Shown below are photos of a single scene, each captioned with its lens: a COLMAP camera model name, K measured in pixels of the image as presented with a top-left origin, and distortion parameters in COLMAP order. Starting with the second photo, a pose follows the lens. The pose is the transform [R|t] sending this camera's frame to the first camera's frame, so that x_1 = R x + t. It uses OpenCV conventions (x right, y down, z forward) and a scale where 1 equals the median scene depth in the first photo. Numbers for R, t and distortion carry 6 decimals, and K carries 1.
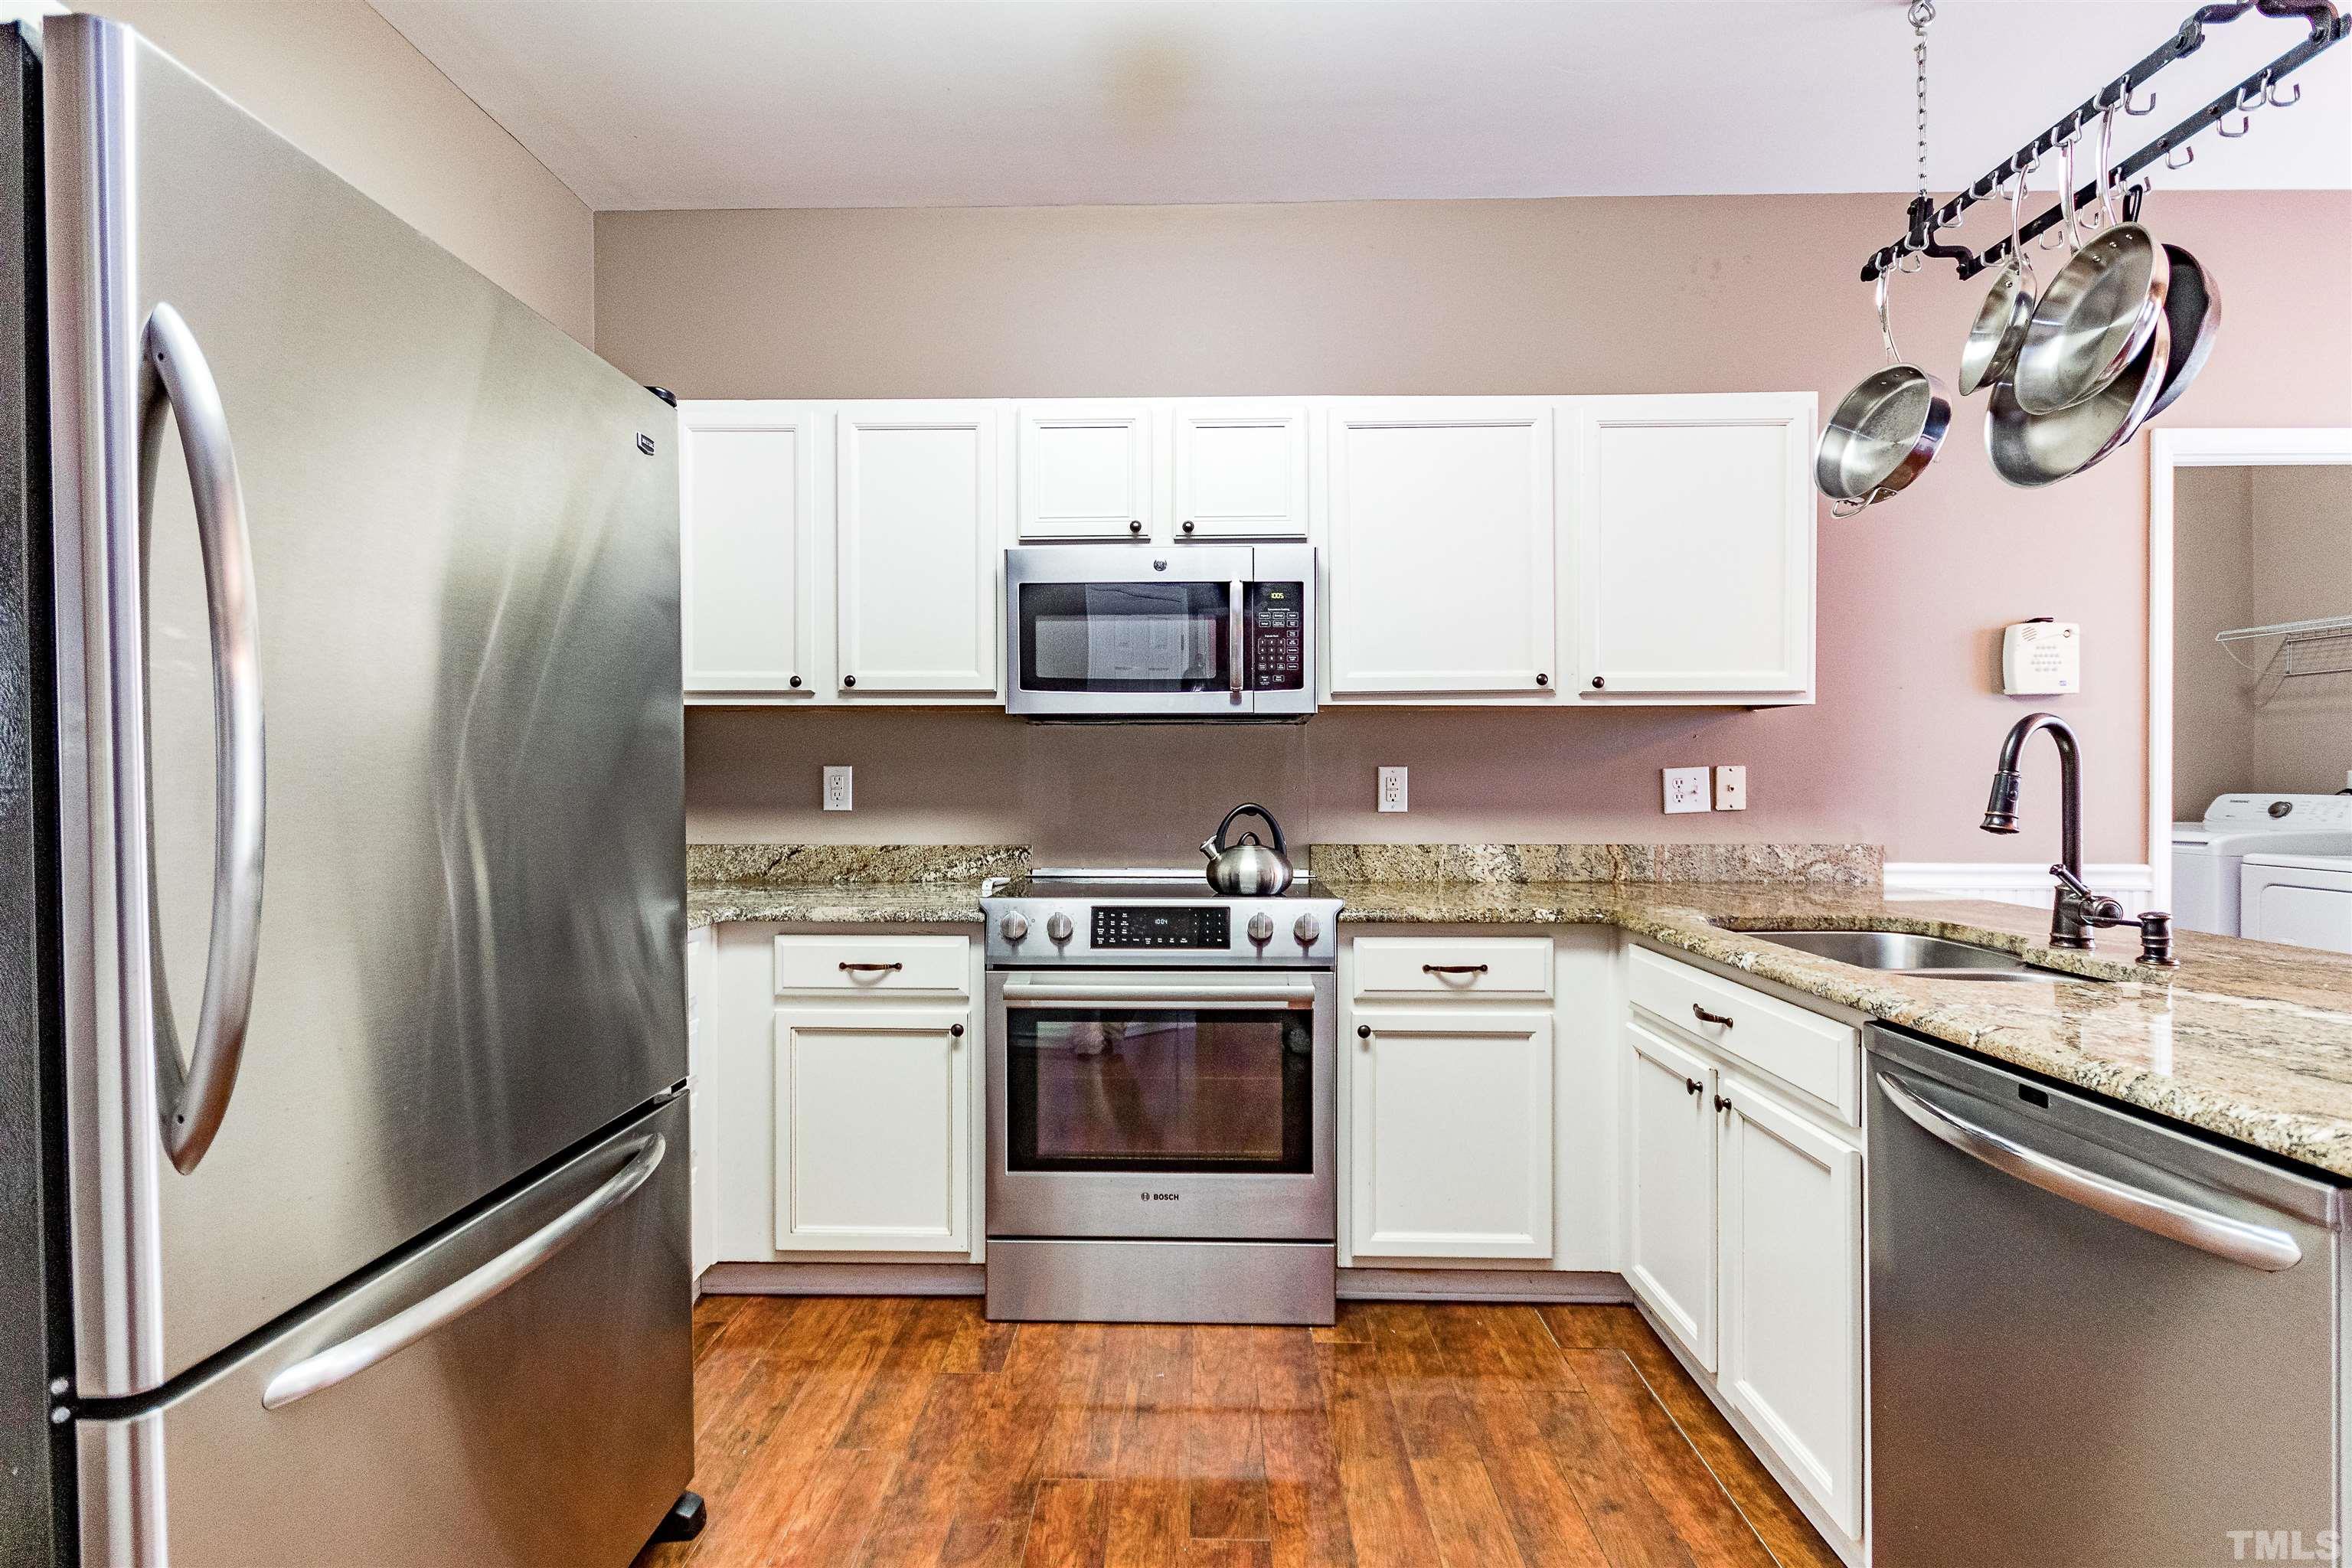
lens RADIAL K [[1085.6, 0, 1176.0], [0, 1085.6, 784.0], [0, 0, 1]] dist [-0.003290, -0.000765]
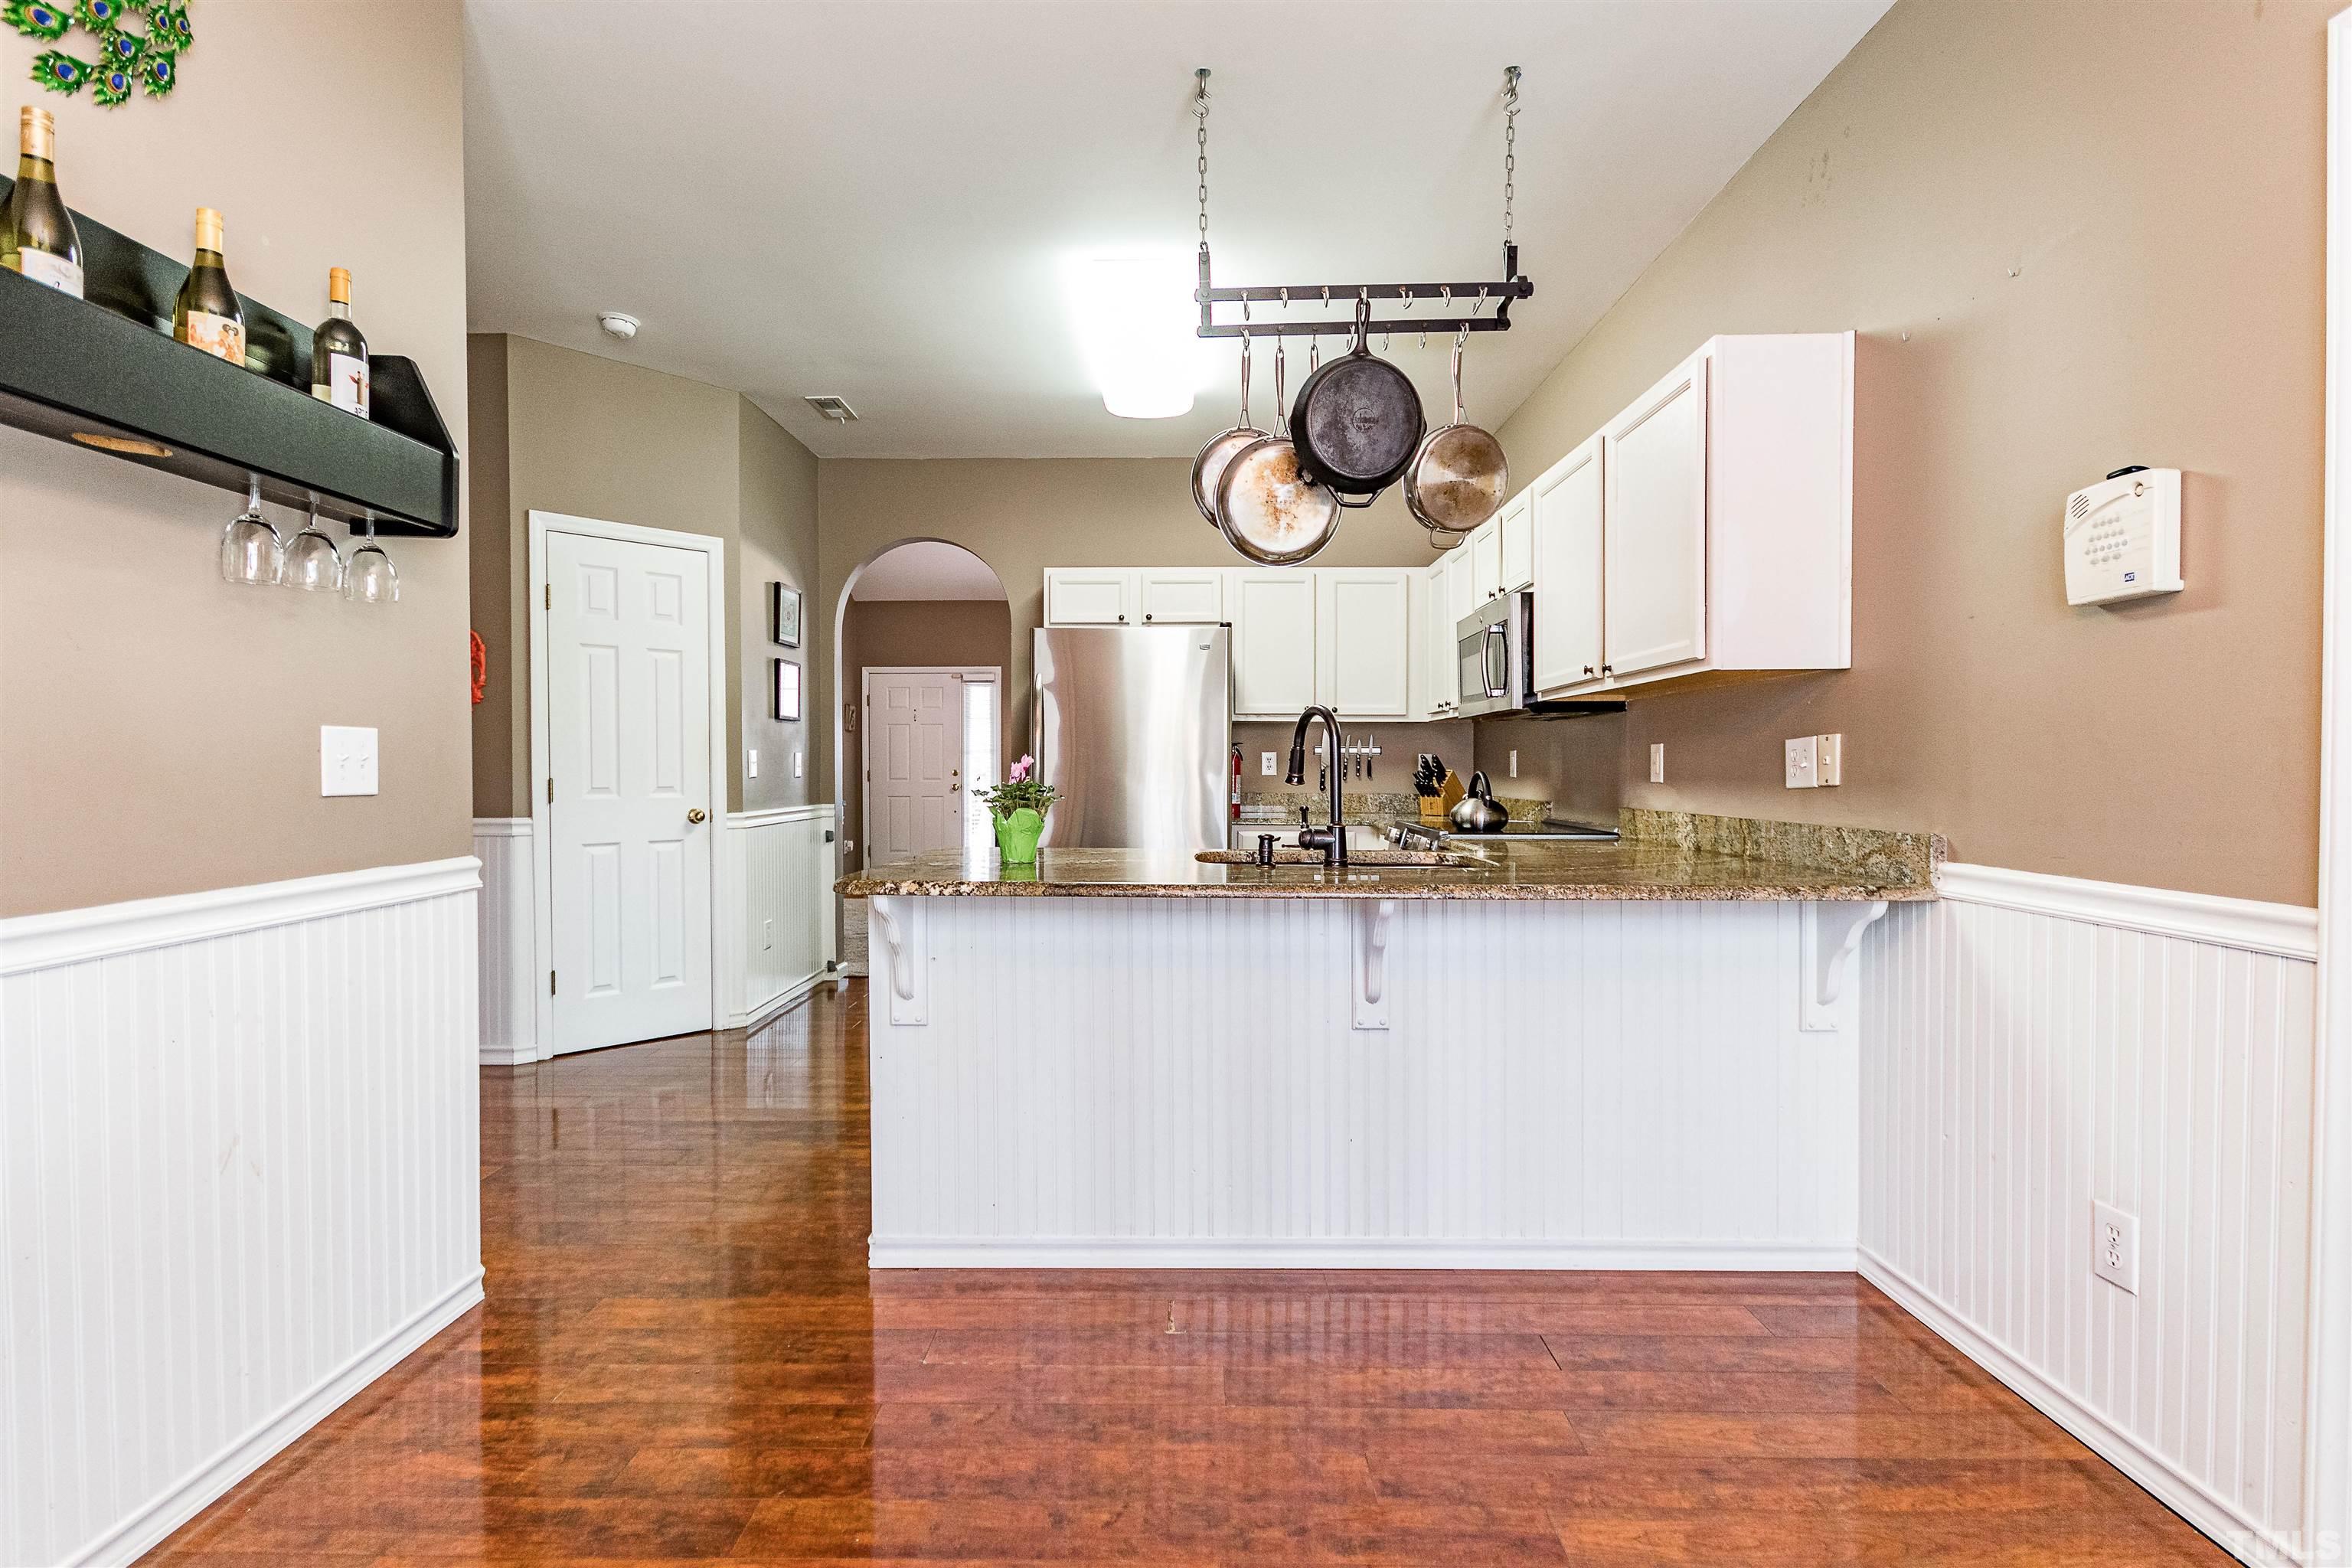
lens RADIAL K [[1077.3, 0, 1173.2], [0, 1077.3, 792.6], [0, 0, 1]] dist [0.001585, -0.003643]
pose [[0.018755, 0.022828, -0.999563, 1.685524], [-0.004002, 0.999733, 0.022757, 0.014985], [0.999816, 0.003574, 0.018841, 0.577533]]
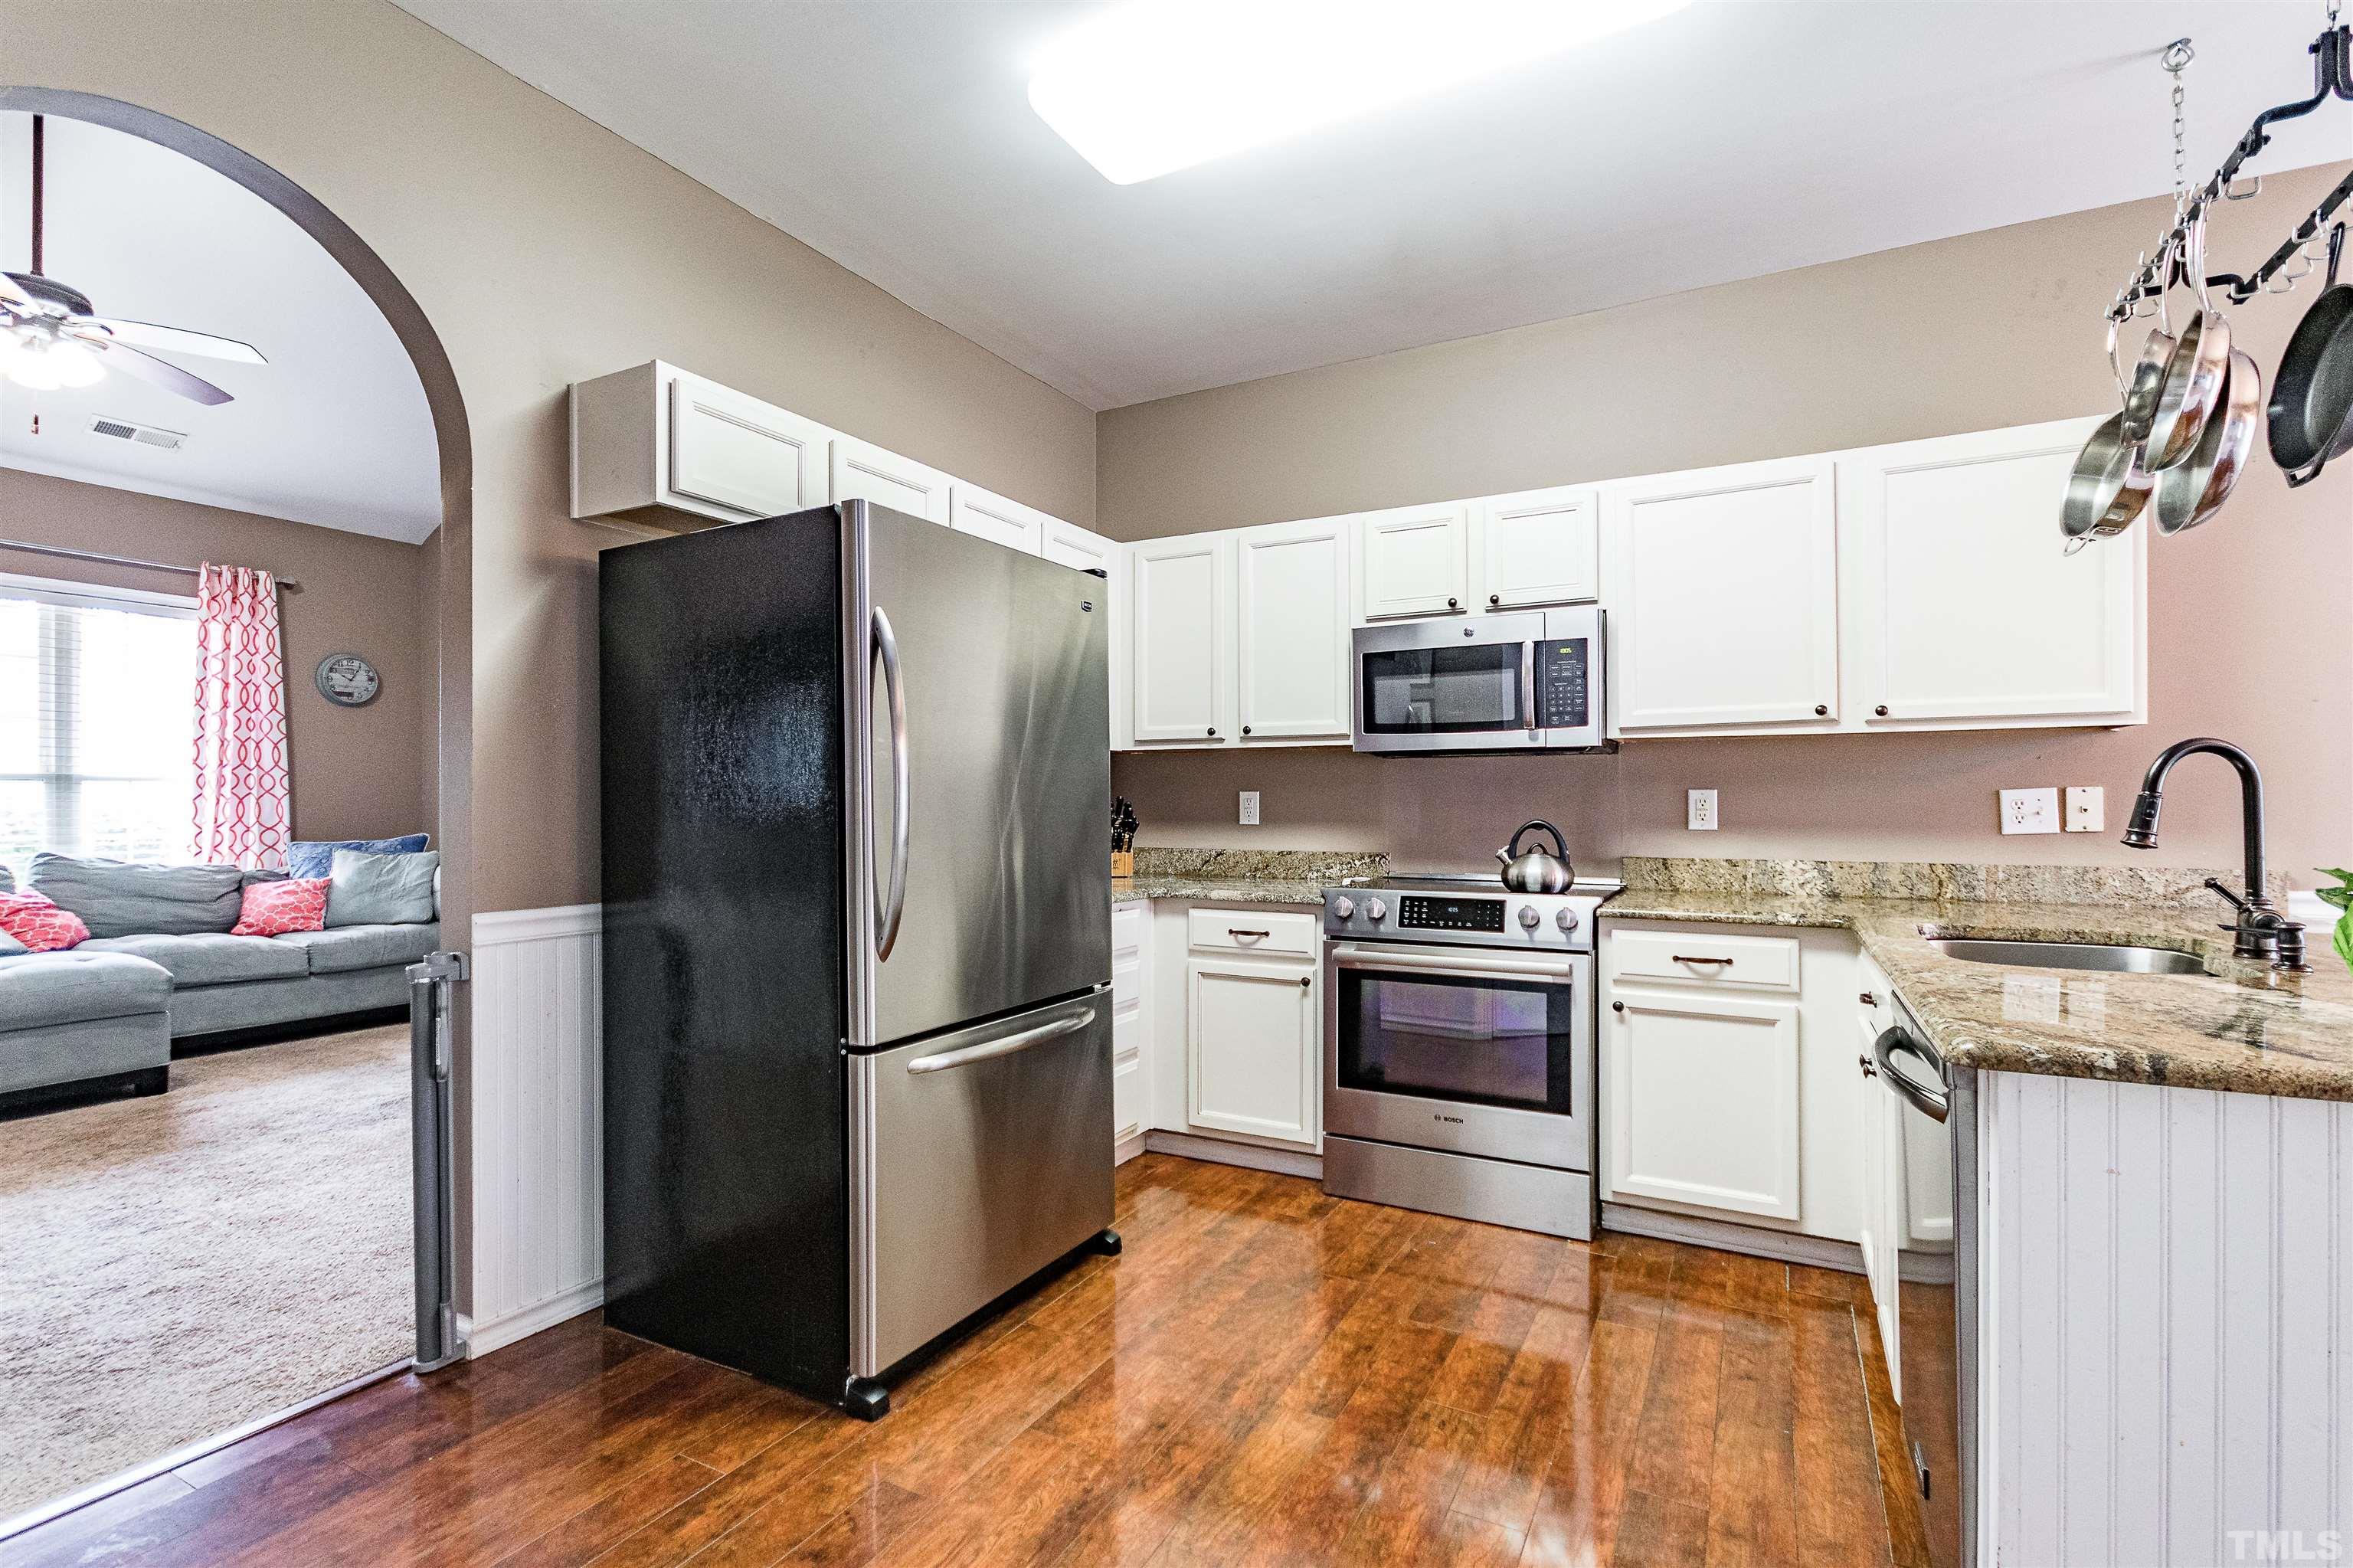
lens RADIAL K [[1082.1, 0, 1174.7], [0, 1082.1, 793.3], [0, 0, 1]] dist [0.000767, 0.000174]
pose [[0.893209, -0.004175, -0.449623, 0.268556], [-0.001585, 0.999921, -0.012433, 0.003521], [0.449639, 0.011818, 0.893132, -0.309496]]
